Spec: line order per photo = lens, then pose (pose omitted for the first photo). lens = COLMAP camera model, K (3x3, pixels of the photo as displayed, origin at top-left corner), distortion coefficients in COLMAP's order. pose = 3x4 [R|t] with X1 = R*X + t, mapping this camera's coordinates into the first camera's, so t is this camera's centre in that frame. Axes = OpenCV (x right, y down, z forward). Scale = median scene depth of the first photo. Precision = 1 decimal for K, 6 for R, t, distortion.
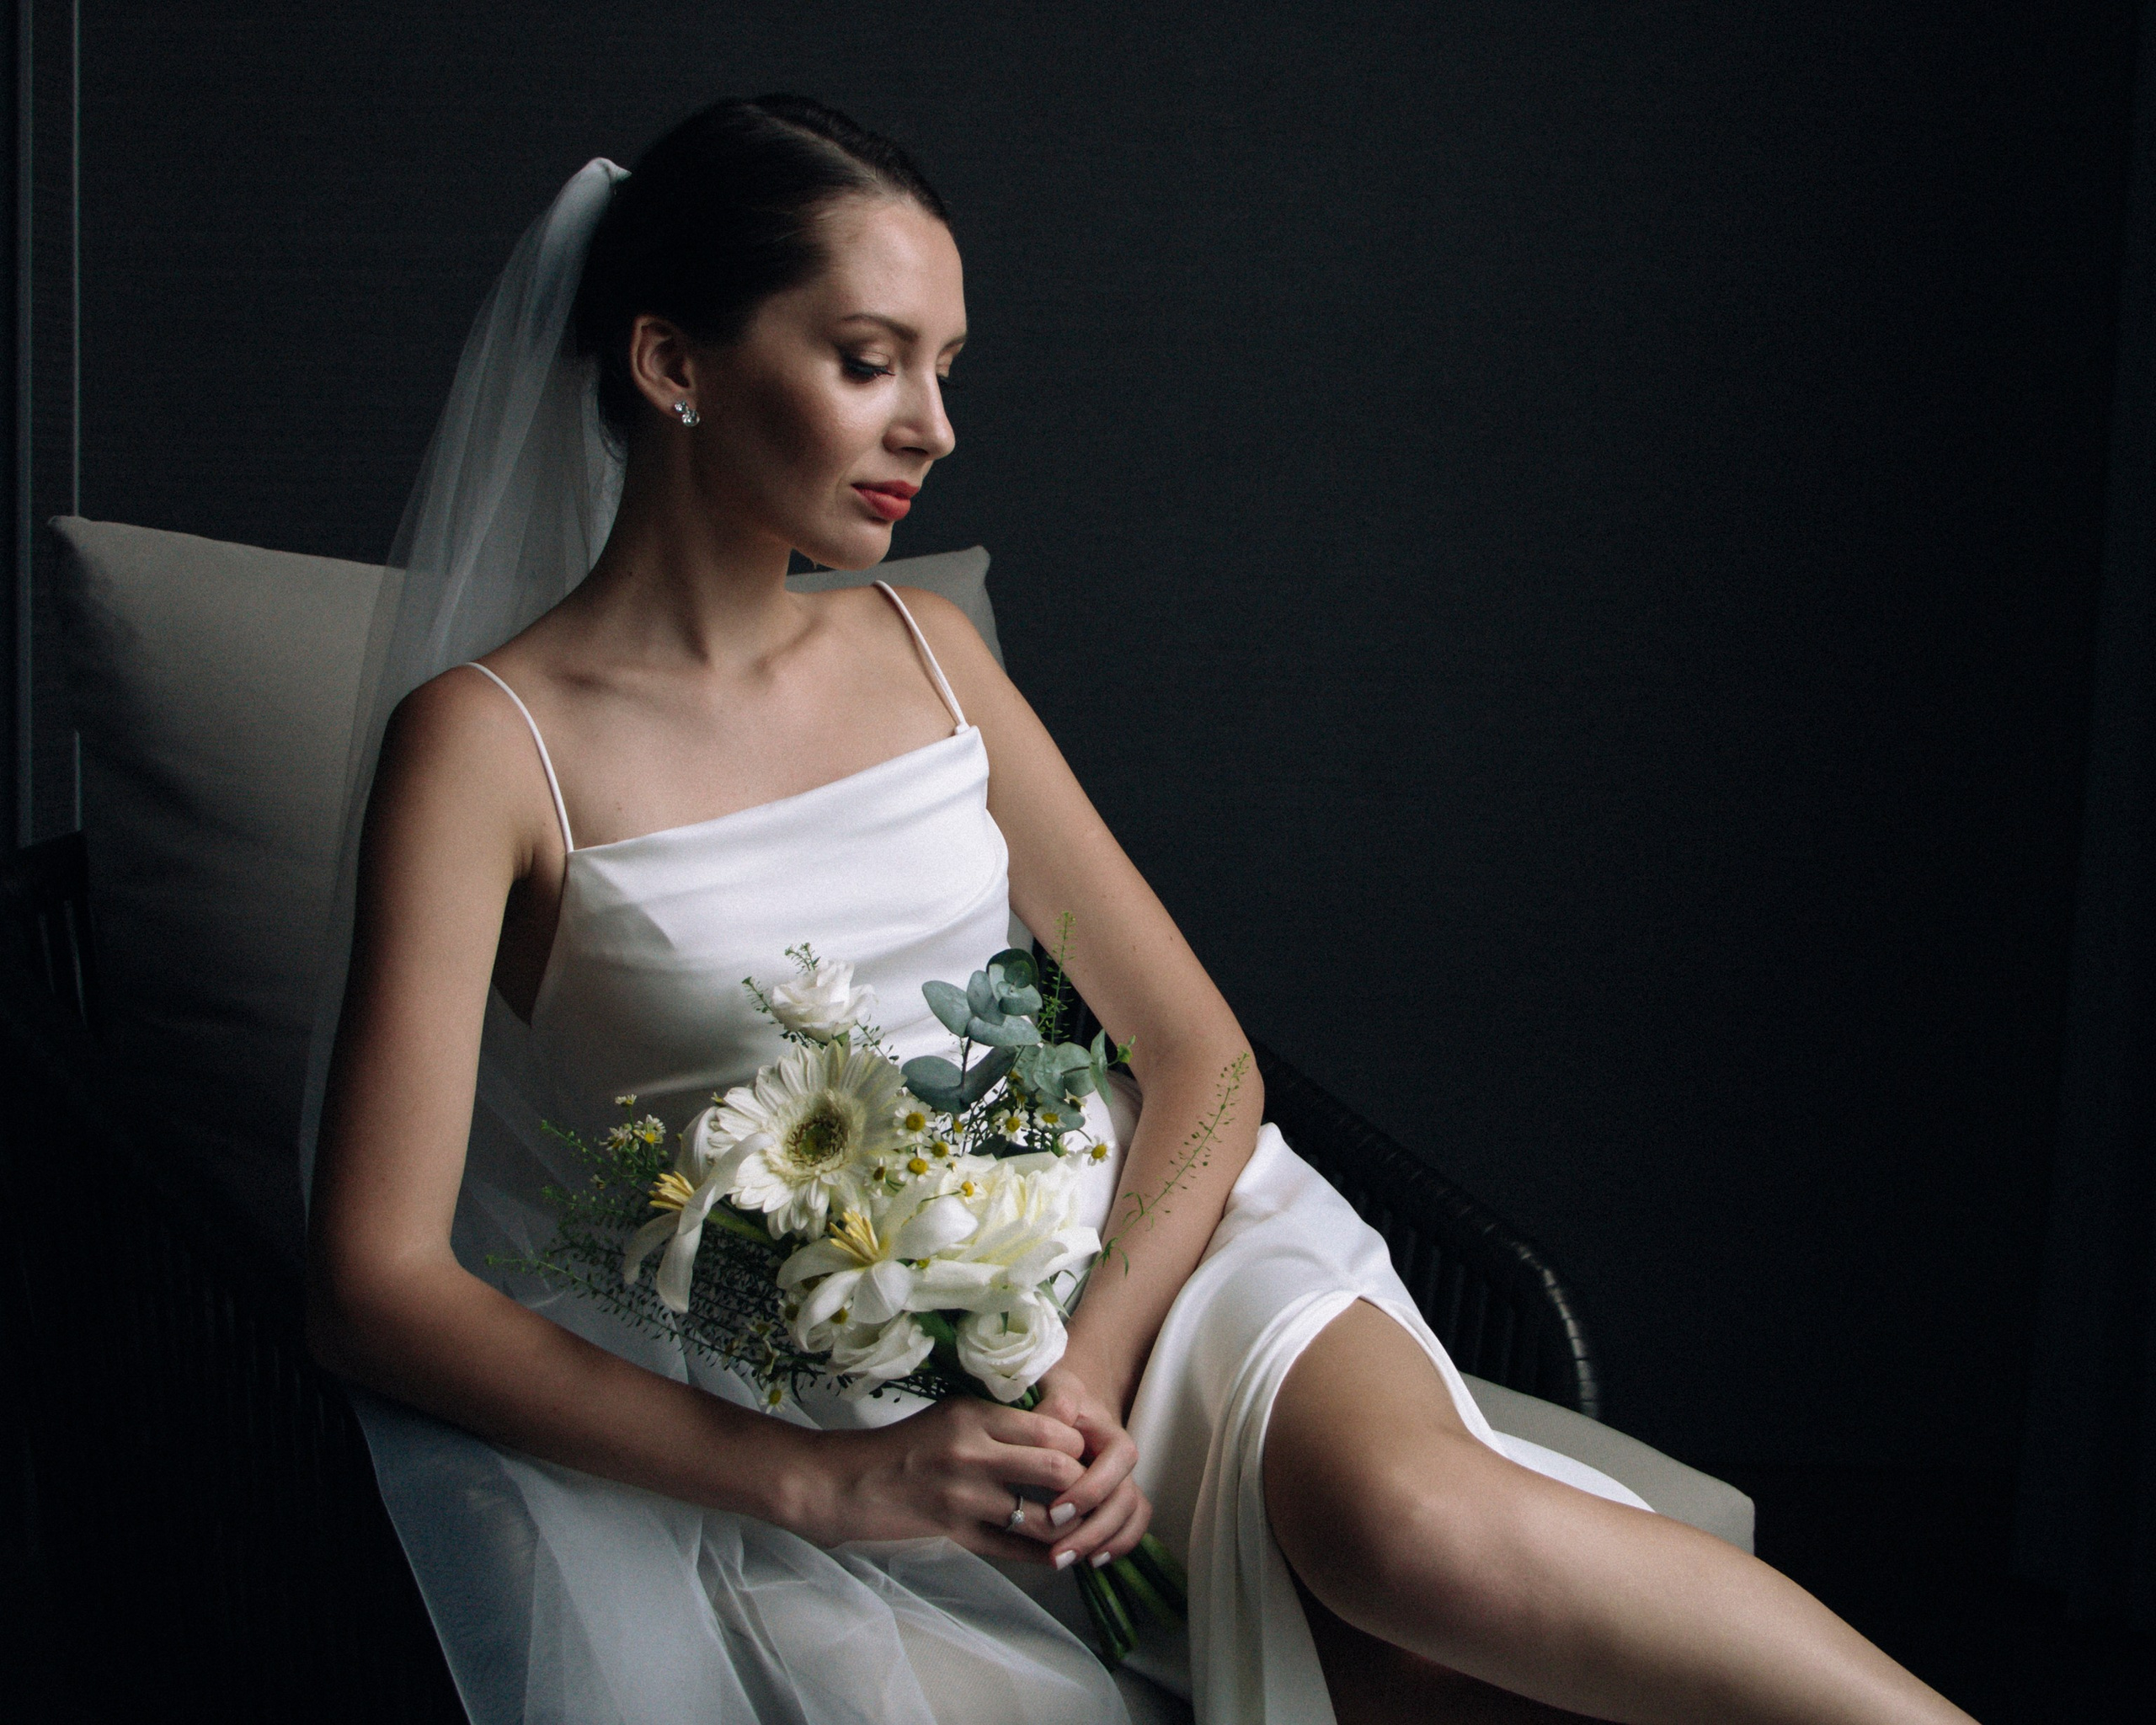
lens RADIAL K [[4369.6, 0, 1078.0], [0, 4369.6, 862.5], [0, 0, 1]] dist [-0.314291, -0.094262]
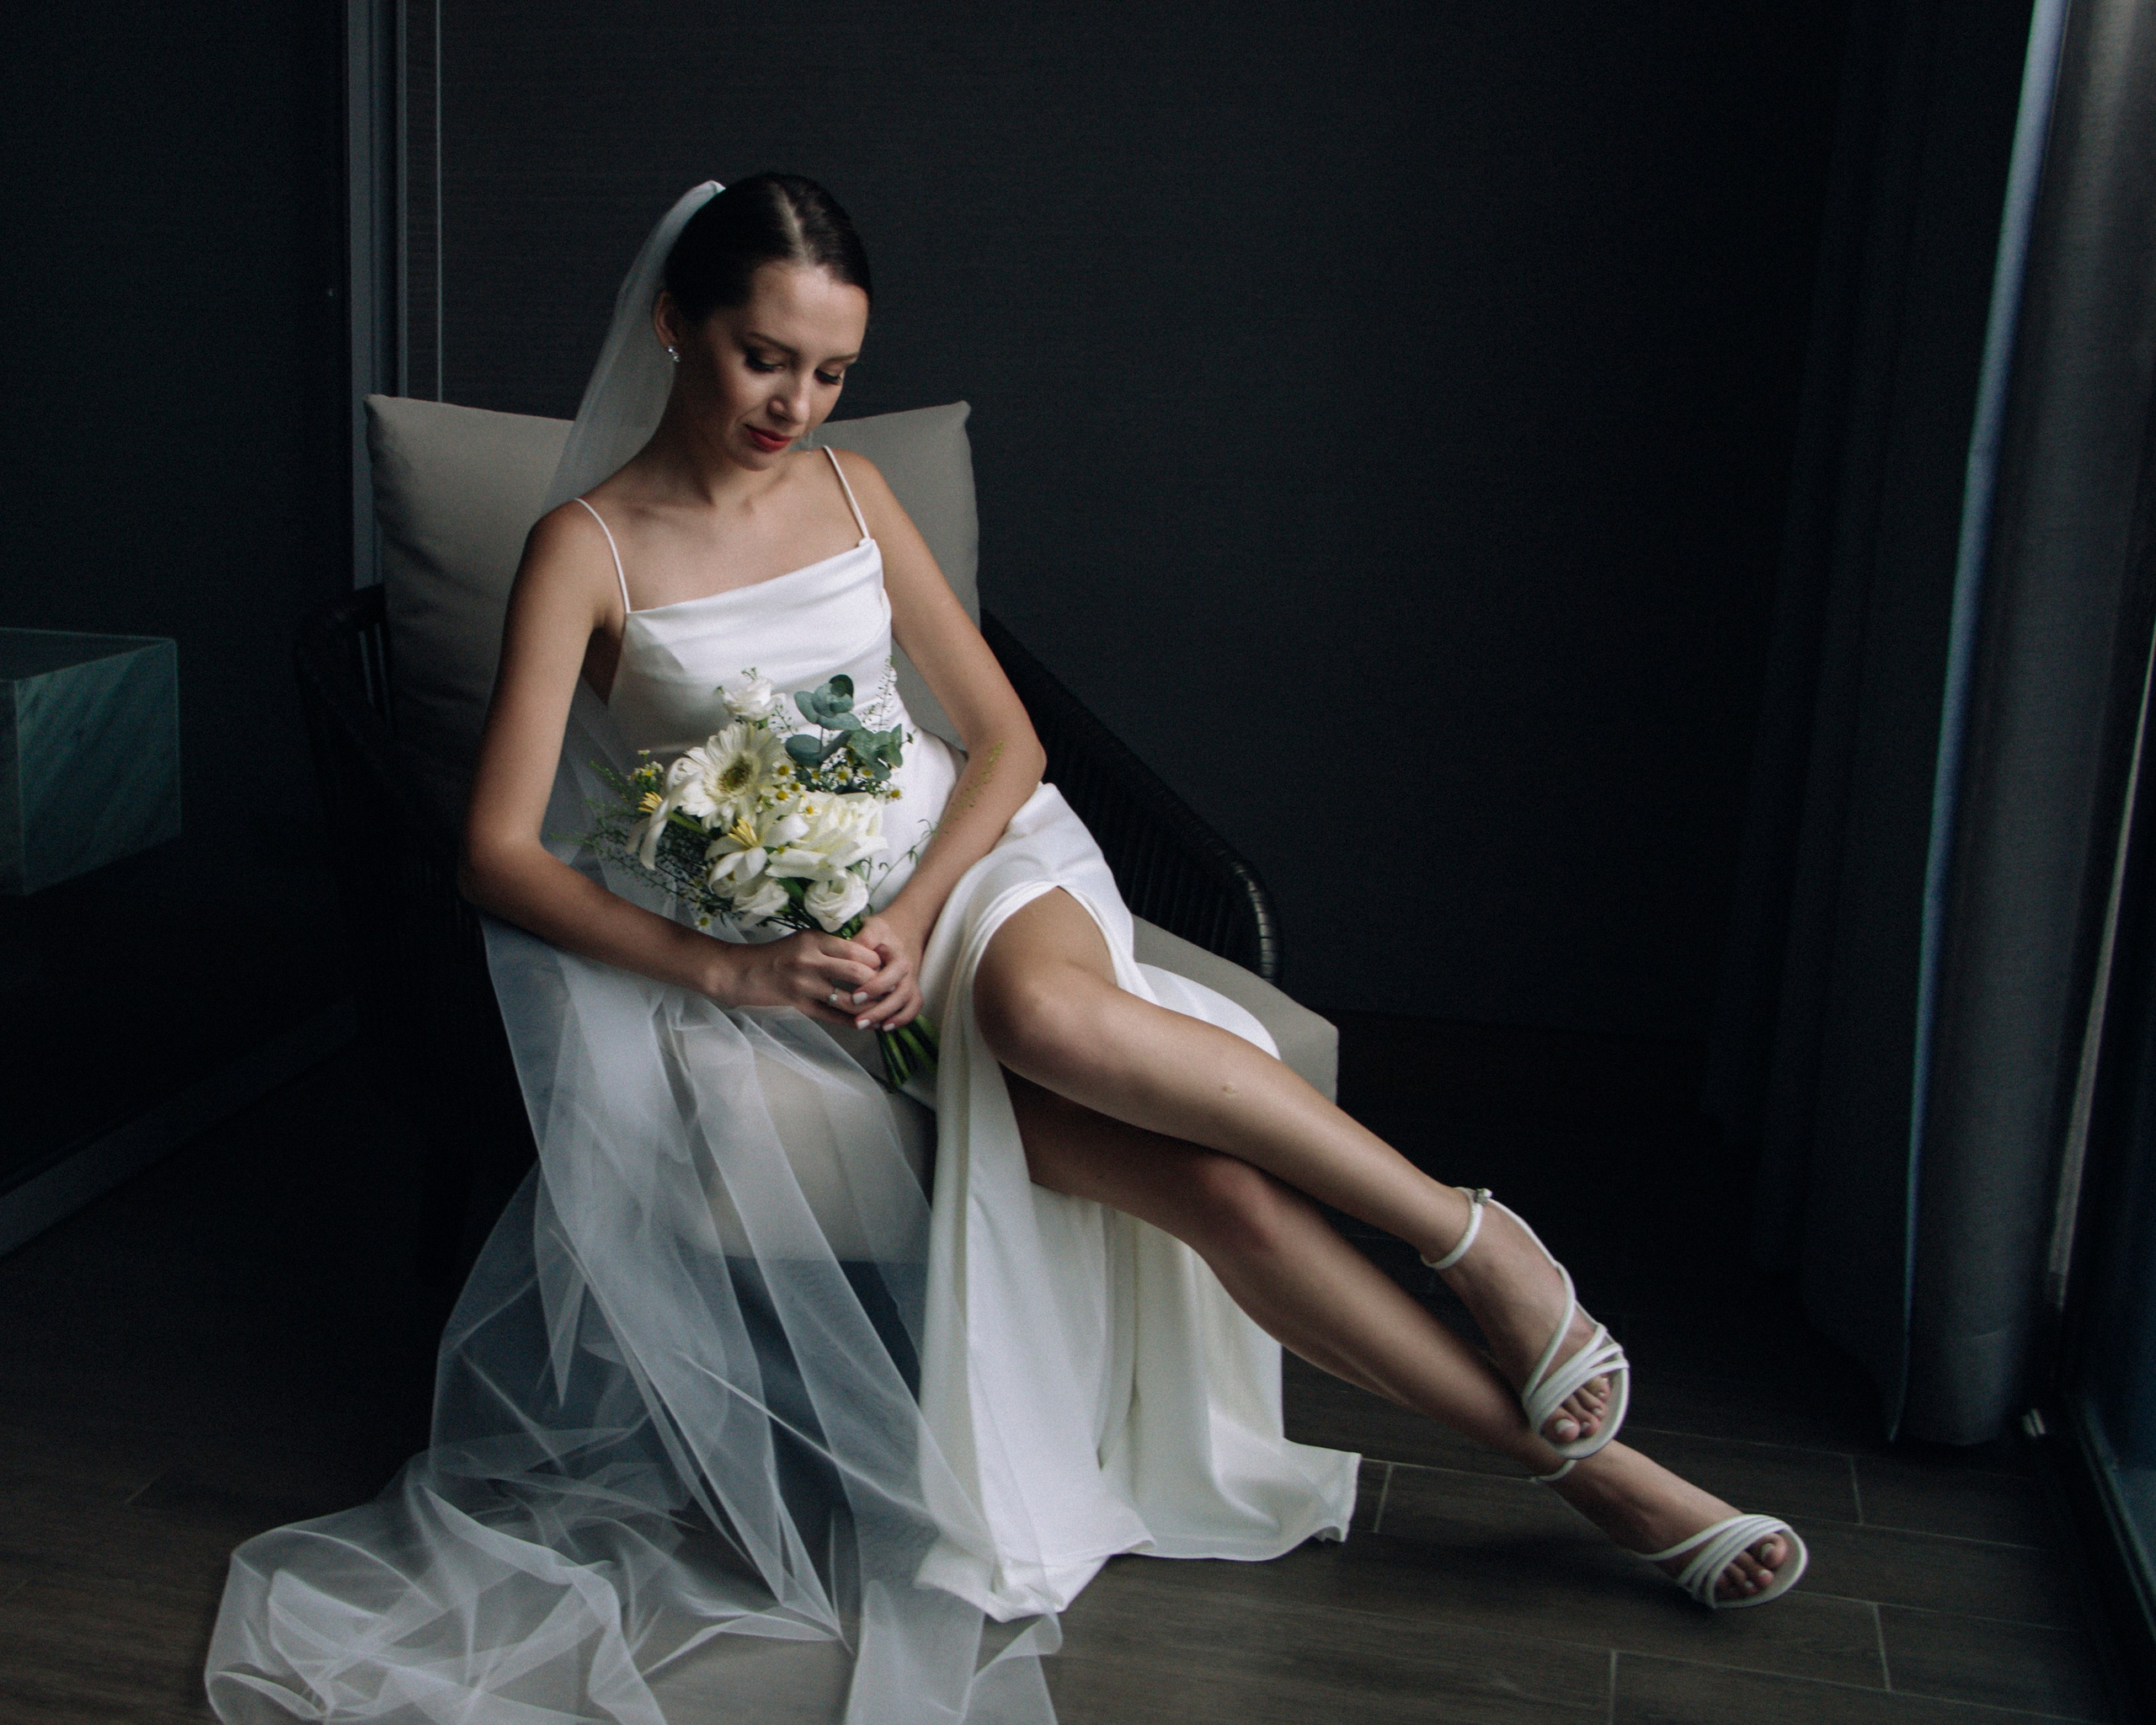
lens RADIAL K [[4369.6, 0, 1078.0], [0, 4369.6, 862.5], [0, 0, 1]] dist [-0.314291, -0.094262]
pose [[0.977692, 0.052104, -0.203479, 0.439904], [-0.035086, 0.995646, 0.086365, -0.060215], [0.207093, -0.077299, 0.975263, -0.701874]]
